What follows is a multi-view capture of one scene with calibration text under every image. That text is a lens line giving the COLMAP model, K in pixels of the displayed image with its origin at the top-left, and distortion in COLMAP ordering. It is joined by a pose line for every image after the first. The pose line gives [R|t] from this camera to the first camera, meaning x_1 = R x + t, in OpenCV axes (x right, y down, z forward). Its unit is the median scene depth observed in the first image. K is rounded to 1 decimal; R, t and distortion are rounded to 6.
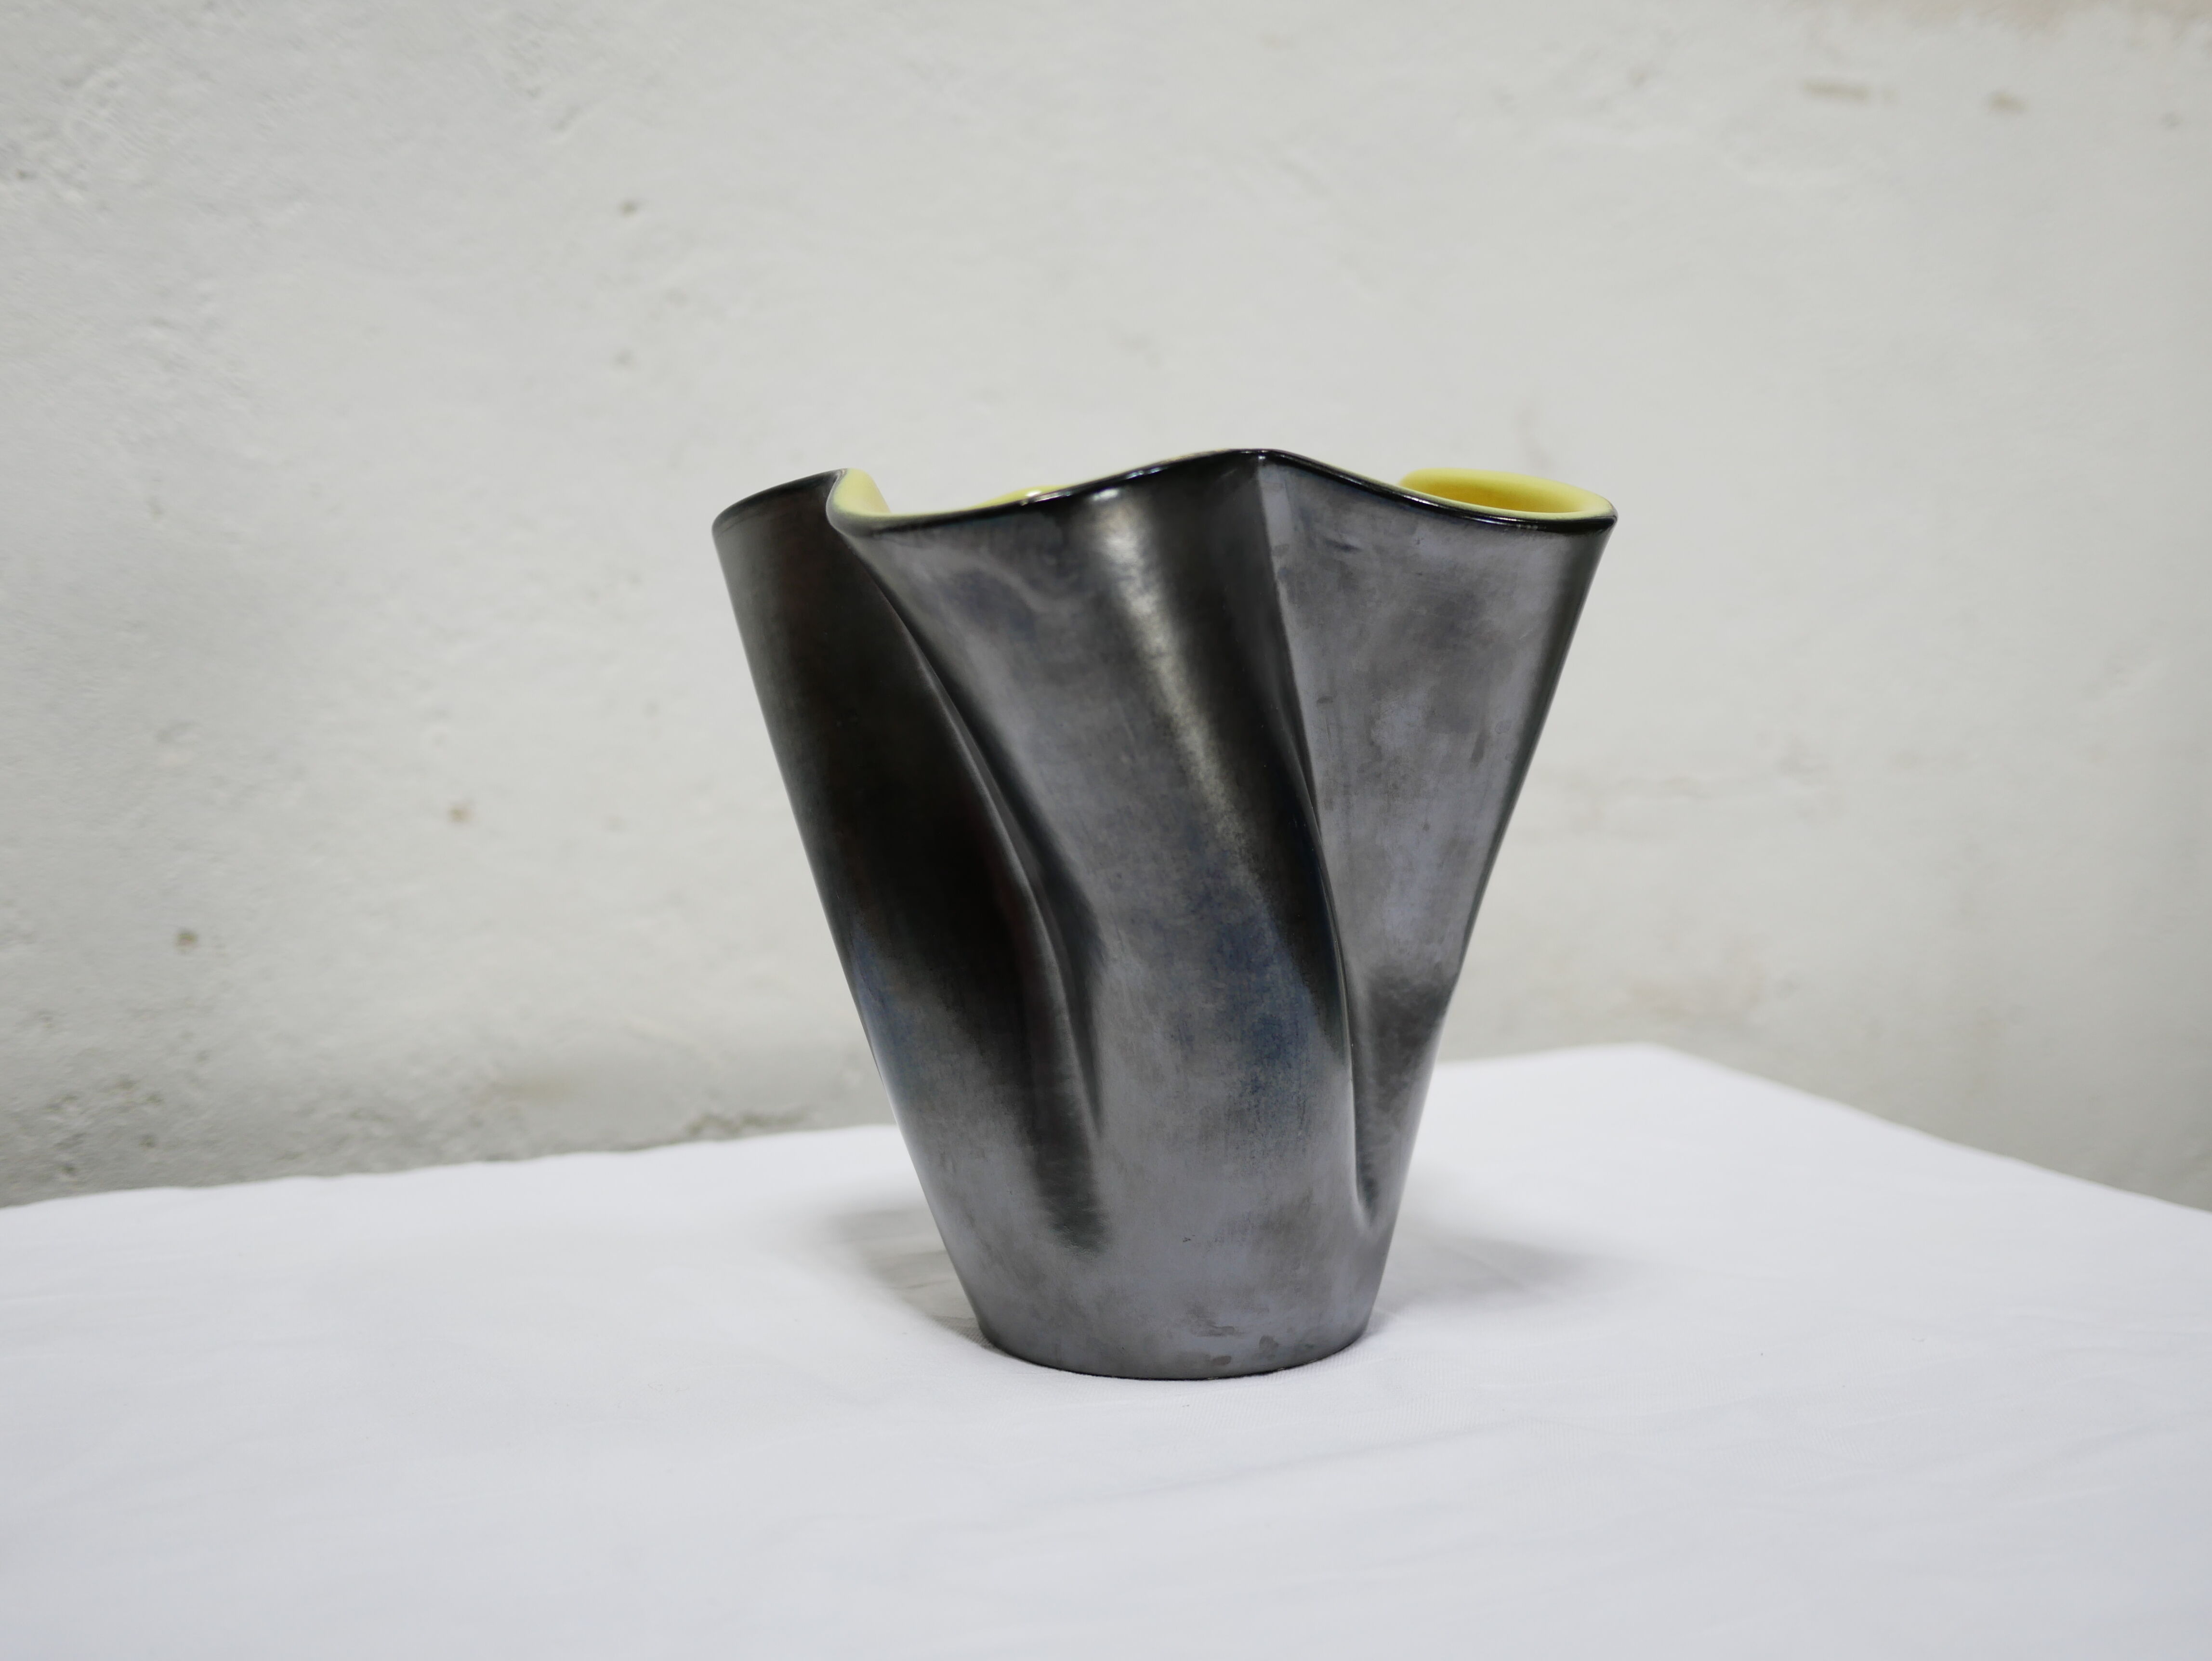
lens RADIAL K [[2513.7, 0, 1106.0], [0, 2513.7, 830.5], [0, 0, 1]] dist [-0.006789, 0.013415]
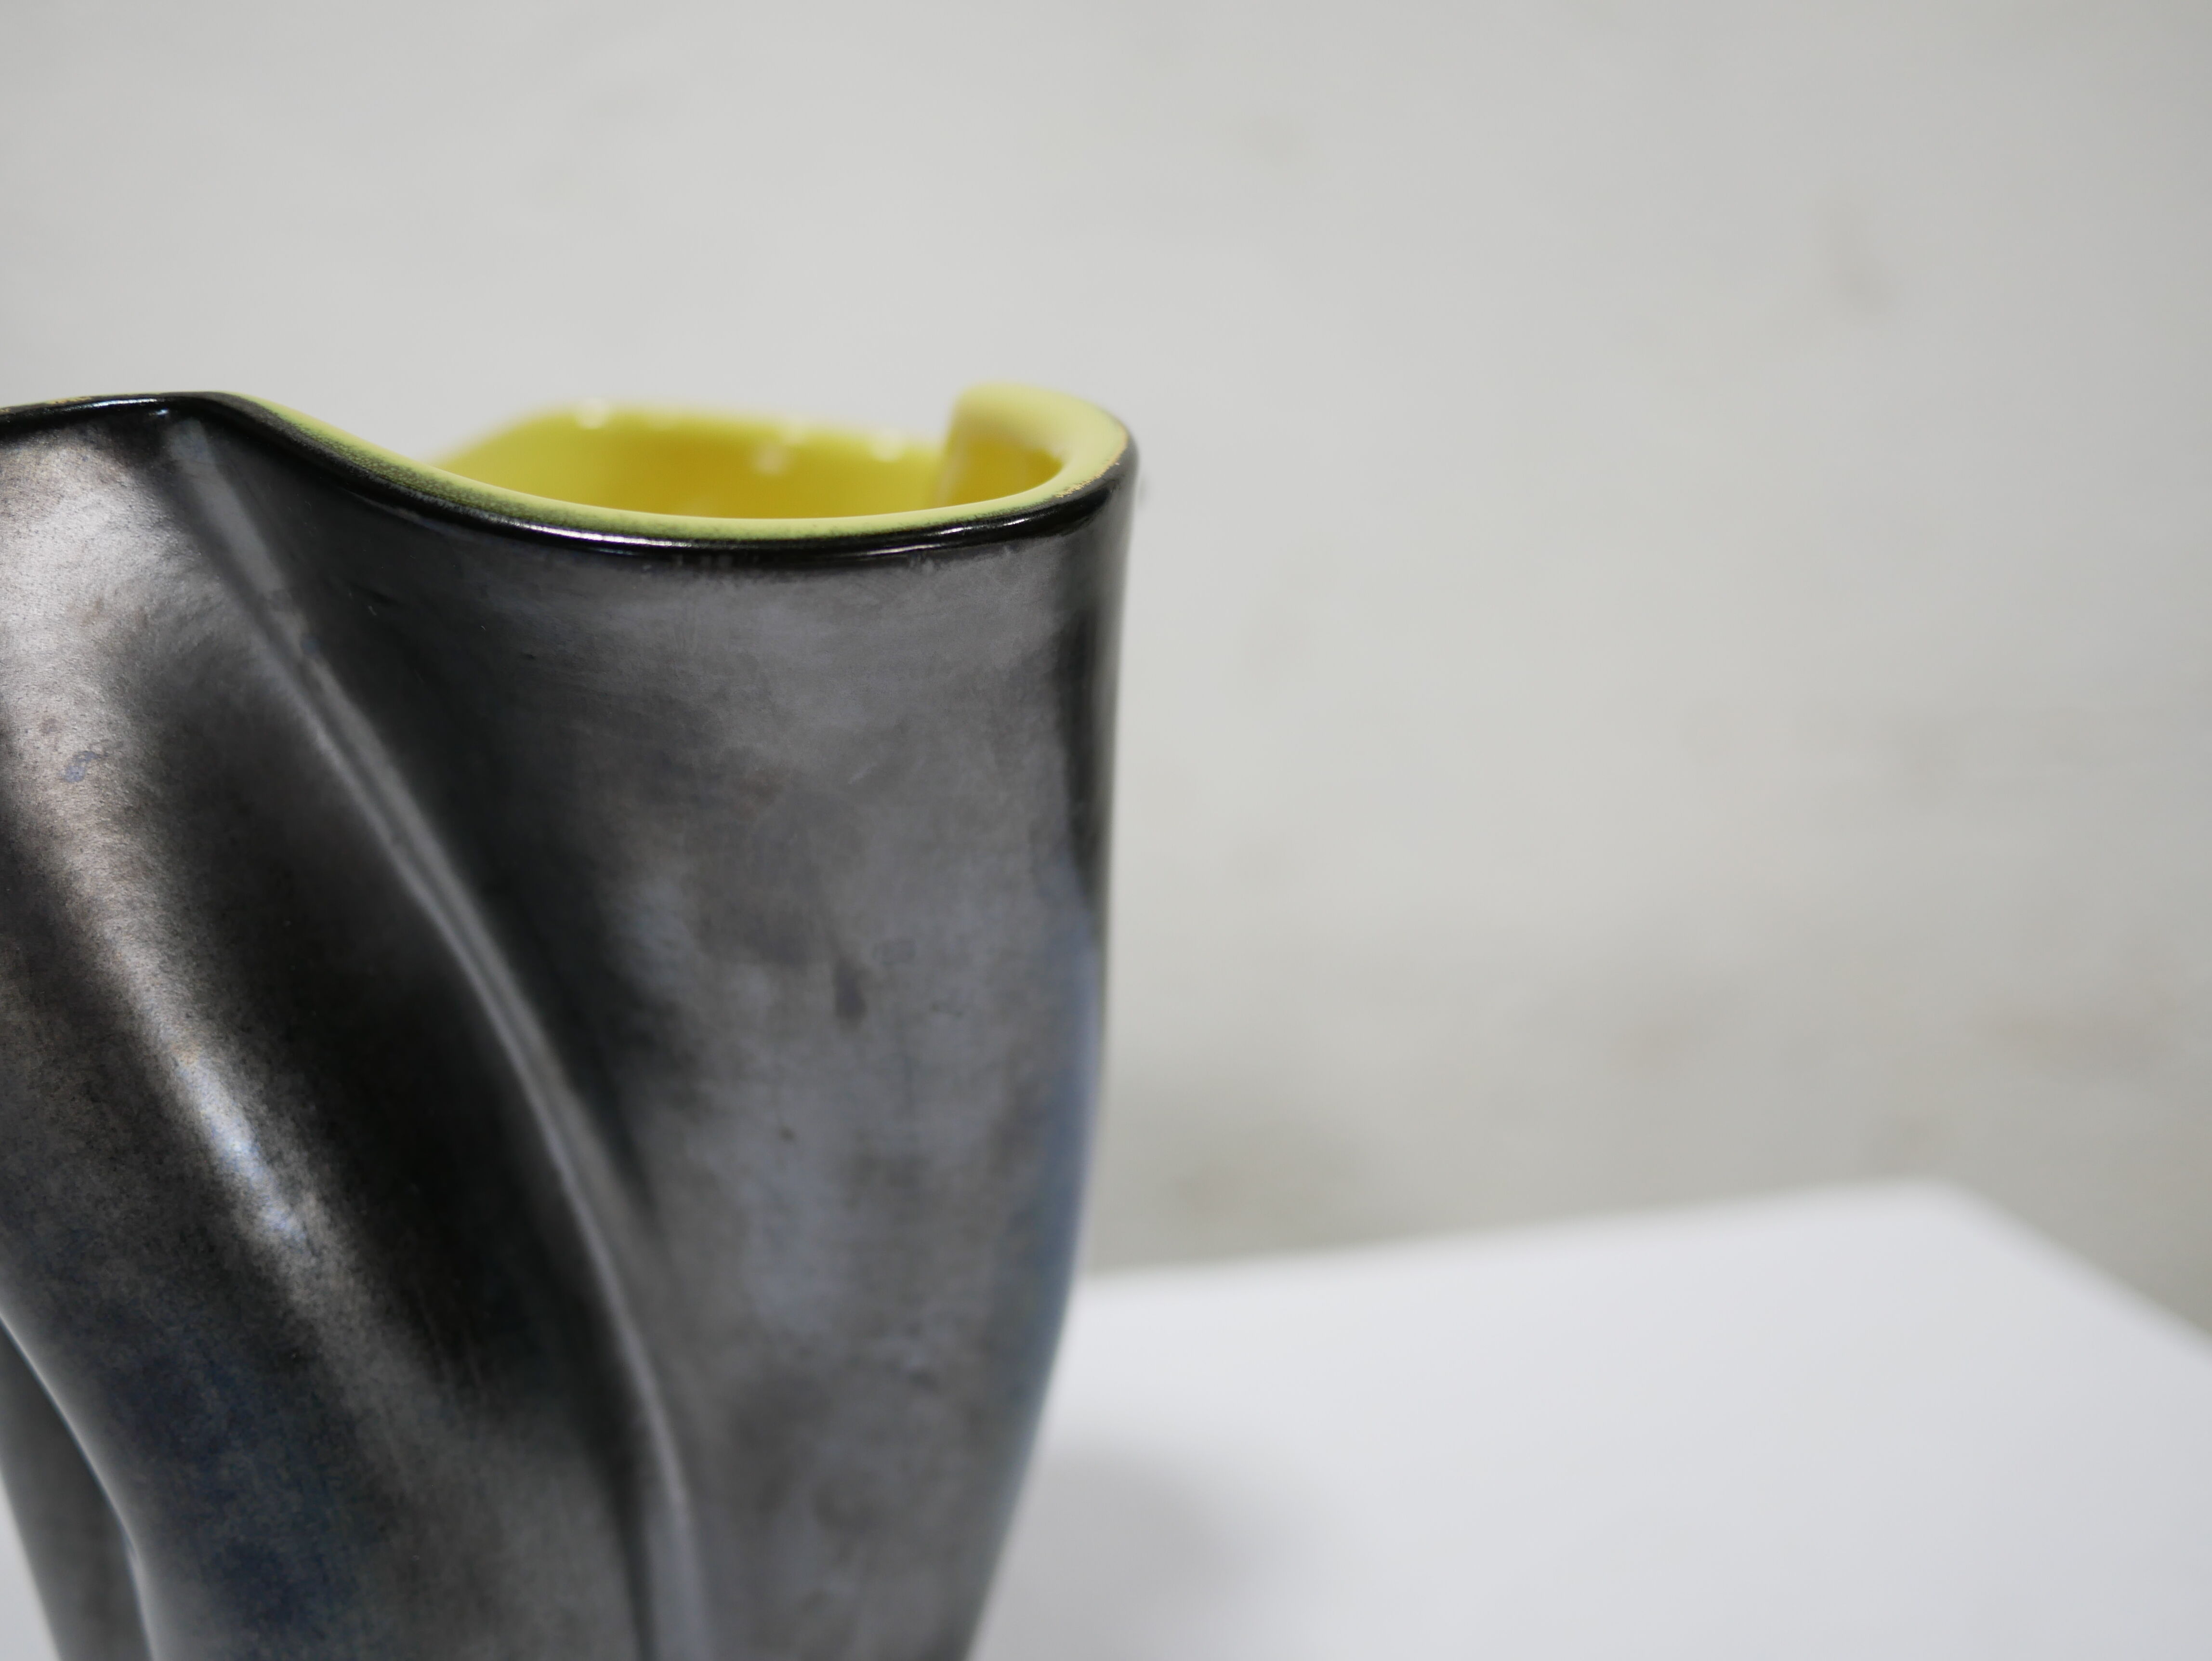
lens RADIAL K [[2513.7, 0, 1106.0], [0, 2513.7, 830.5], [0, 0, 1]] dist [-0.006789, 0.013415]
pose [[0.916801, 0.050468, -0.396142, 0.389075], [-0.024036, 0.997157, 0.071410, -0.100964], [0.398620, -0.055947, 0.915408, 0.588825]]
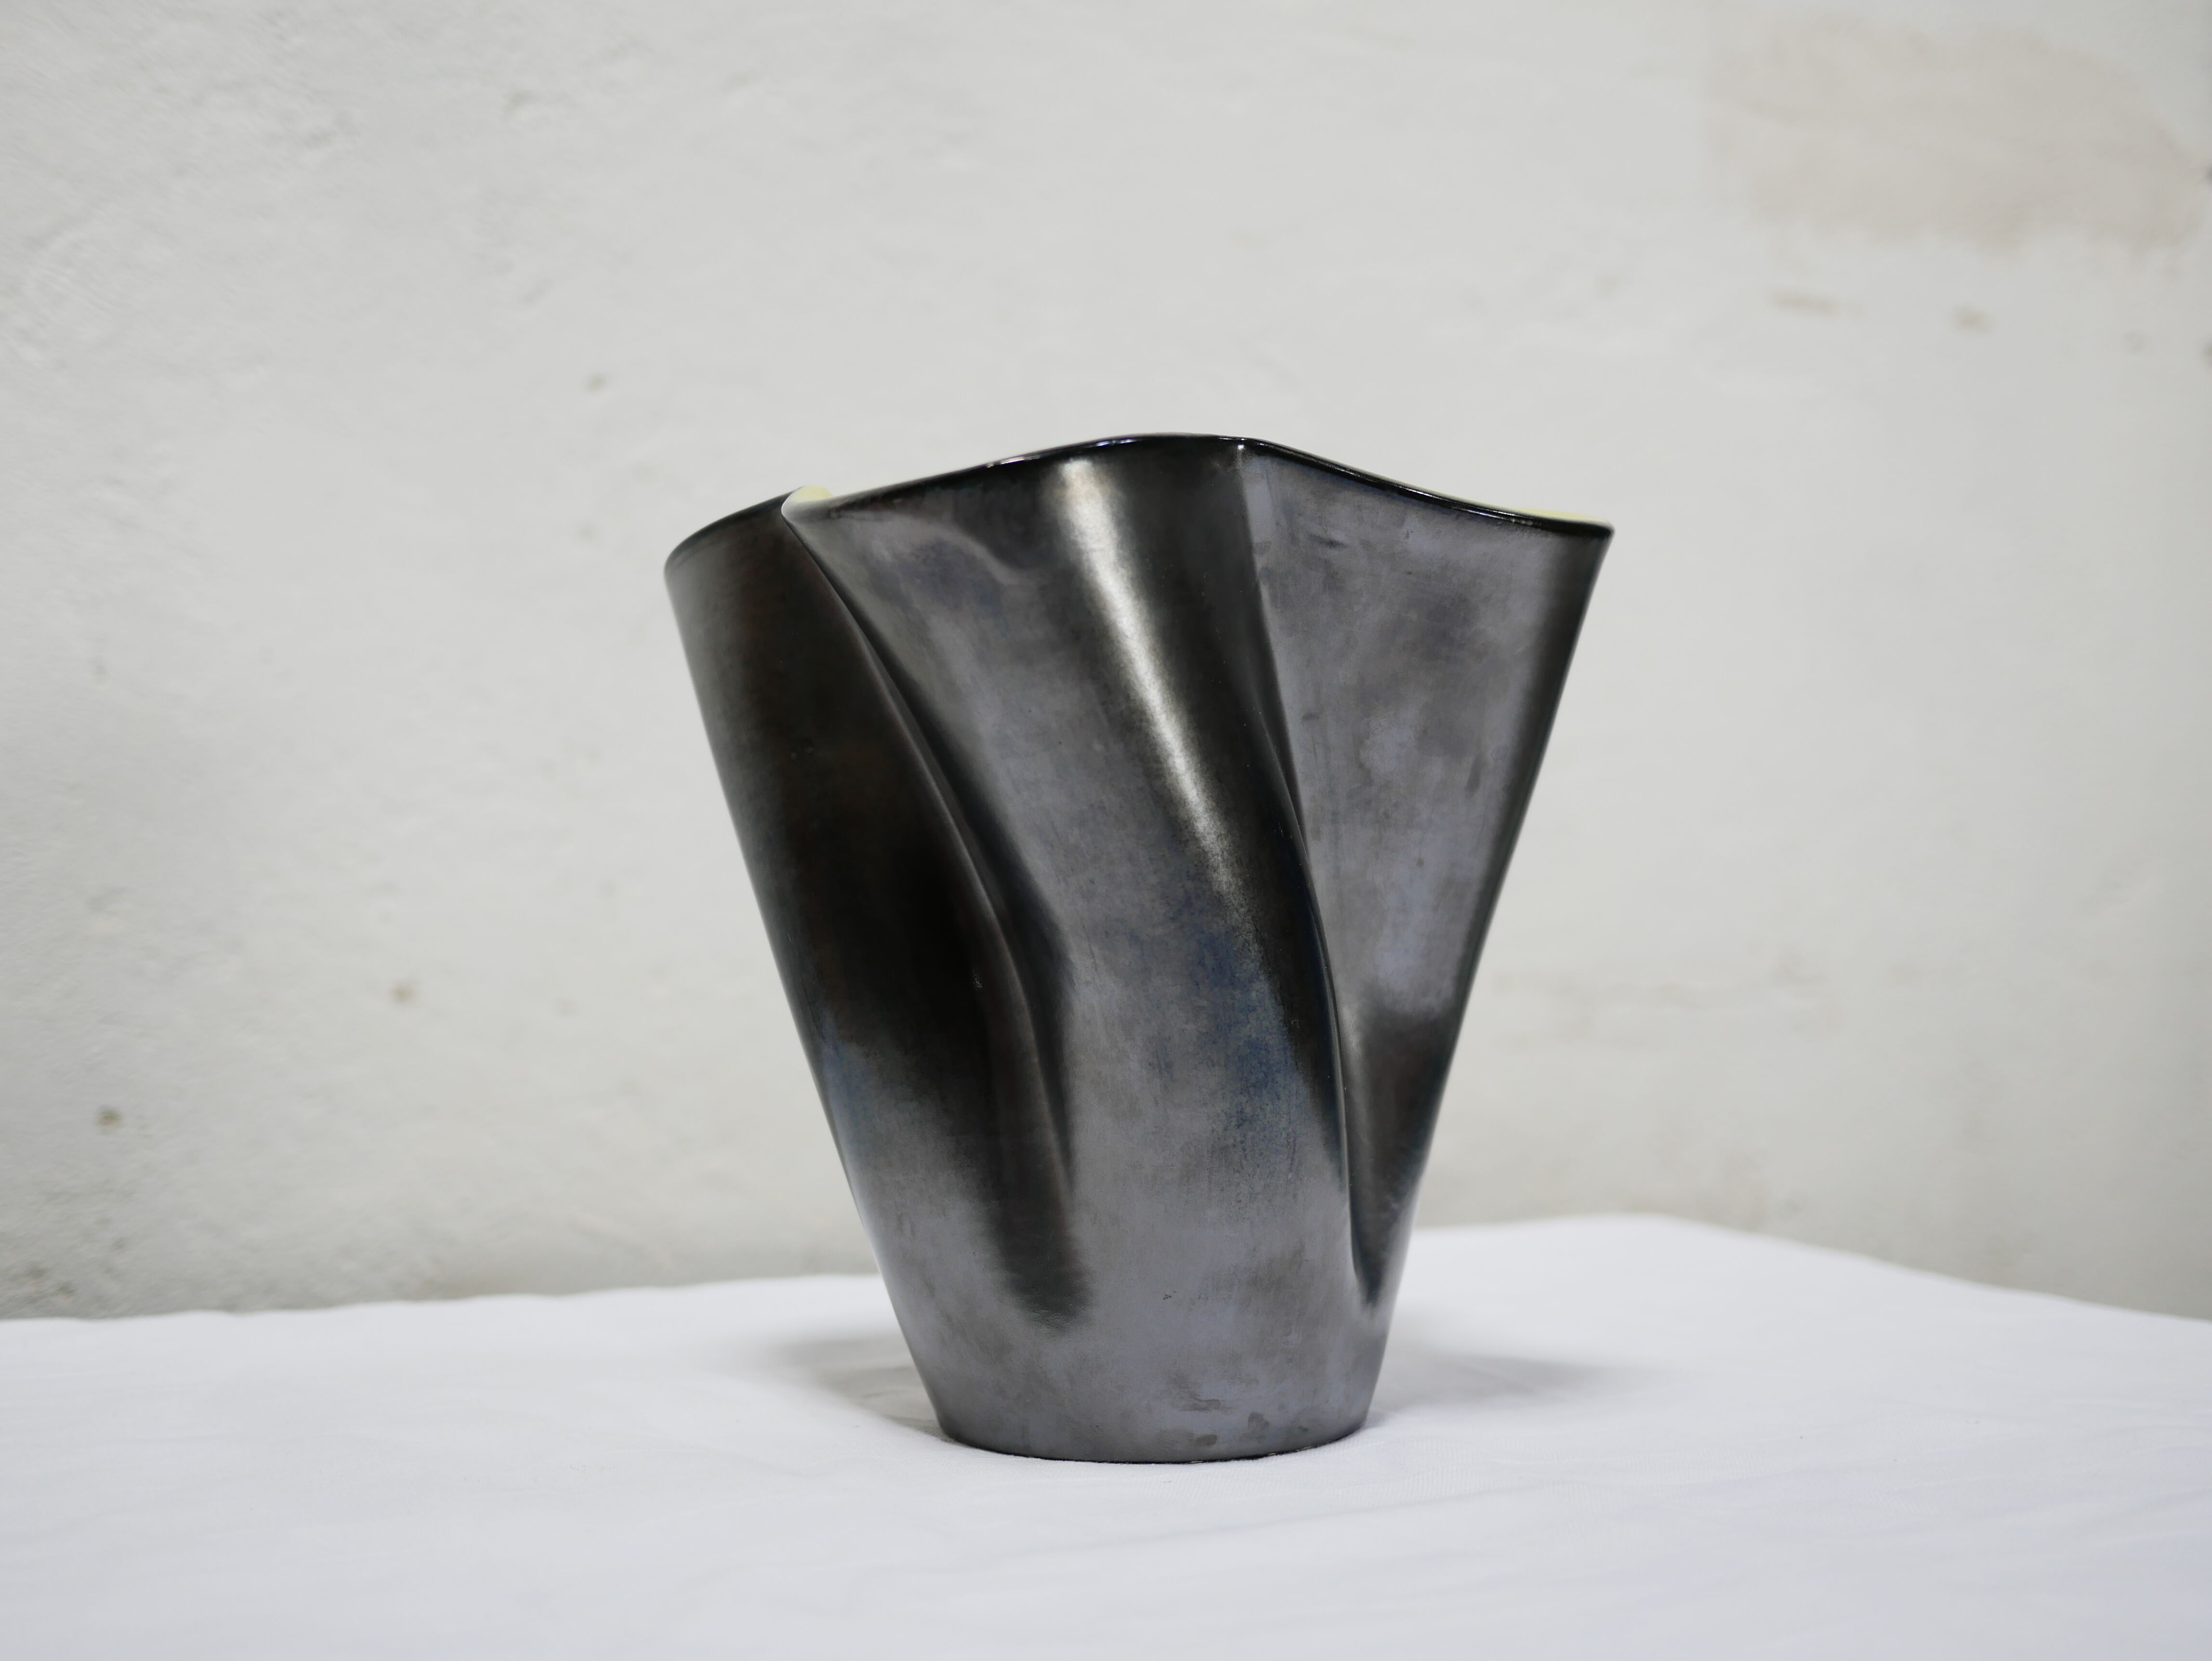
lens RADIAL K [[2518.4, 0, 1106.0], [0, 2518.4, 830.5], [0, 0, 1]] dist [-0.001678, -0.018612]
pose [[0.999947, -0.001352, 0.010254, 0.000848], [0.002750, 0.990499, -0.137493, 0.118373], [-0.009971, 0.137514, 0.990450, 0.072739]]
